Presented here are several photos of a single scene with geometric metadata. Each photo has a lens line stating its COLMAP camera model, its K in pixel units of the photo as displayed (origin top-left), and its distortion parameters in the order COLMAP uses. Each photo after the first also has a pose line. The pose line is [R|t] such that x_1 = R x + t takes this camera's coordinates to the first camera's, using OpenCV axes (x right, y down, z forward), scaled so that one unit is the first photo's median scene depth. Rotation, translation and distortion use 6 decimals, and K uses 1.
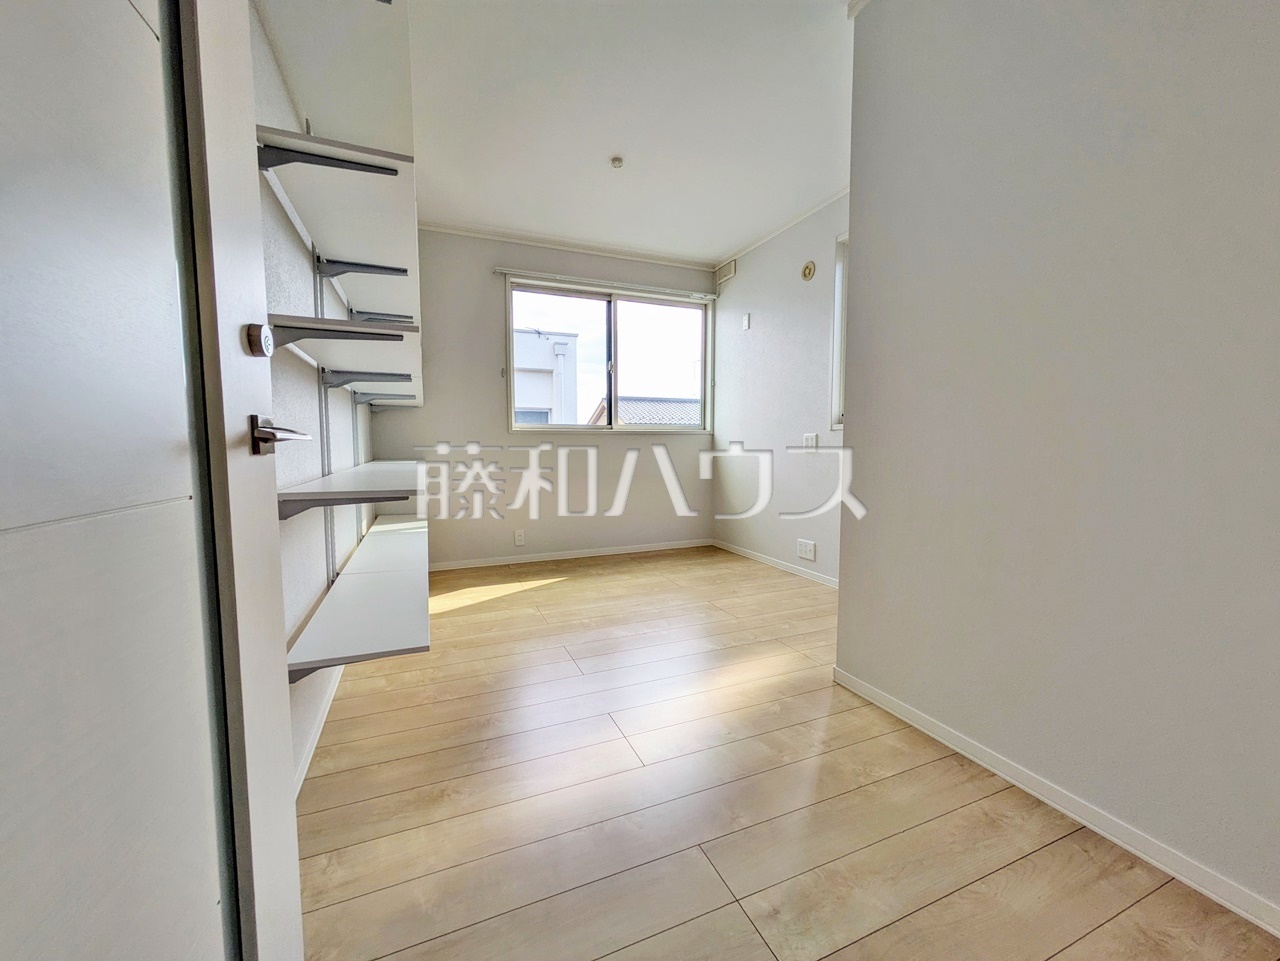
lens RADIAL K [[503.6, 0, 638.1], [0, 503.6, 473.5], [0, 0, 1]] dist [-0.001287, 0.000764]
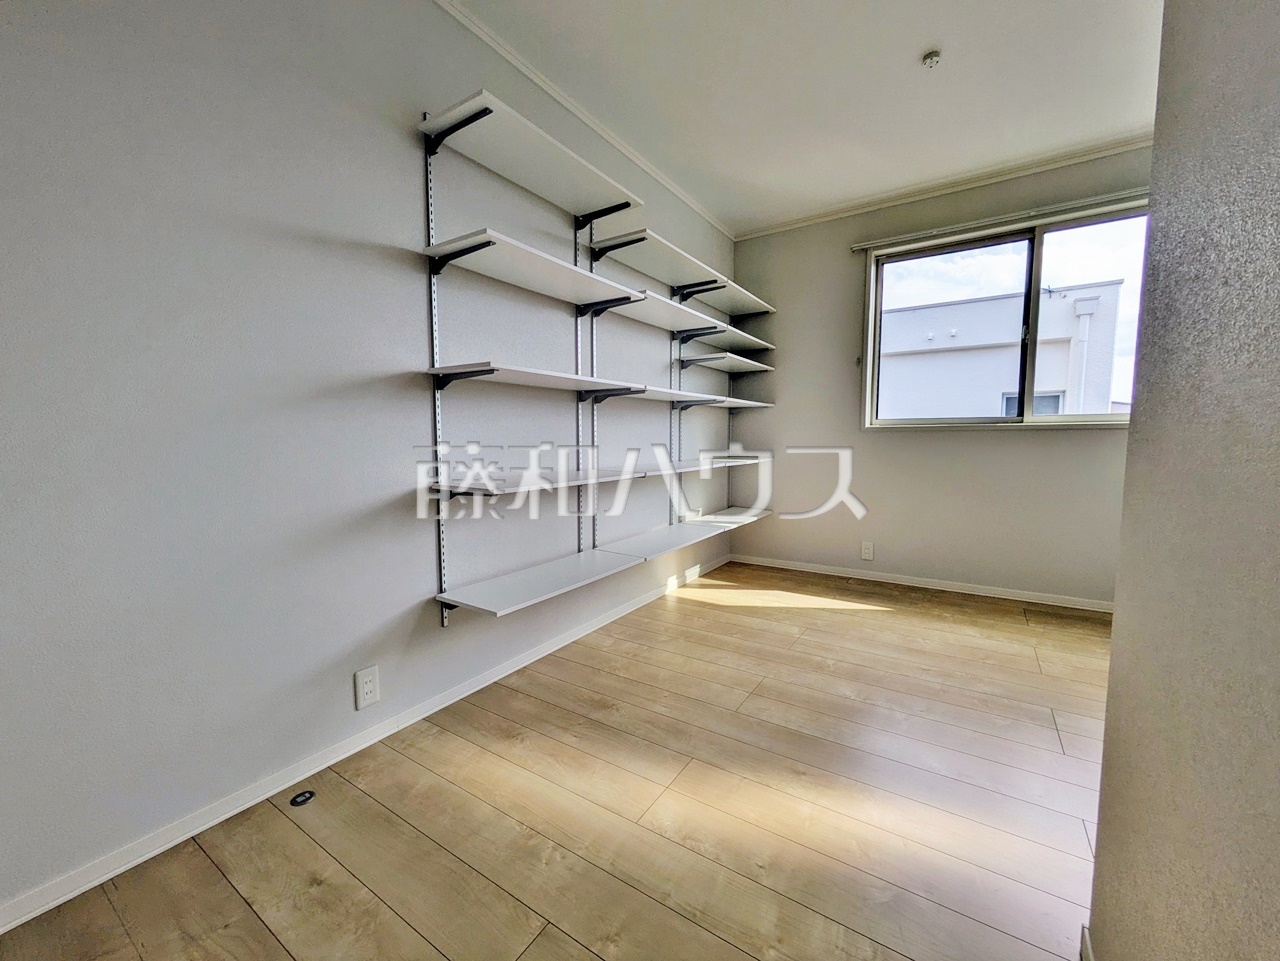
lens RADIAL K [[503.6, 0, 647.2], [0, 503.6, 478.1], [0, 0, 1]] dist [-0.001287, 0.000764]
pose [[0.565417, 0.066706, -0.822103, 0.312758], [-0.044912, 0.997735, 0.050068, -0.030291], [0.823581, 0.008613, 0.567133, 0.225048]]
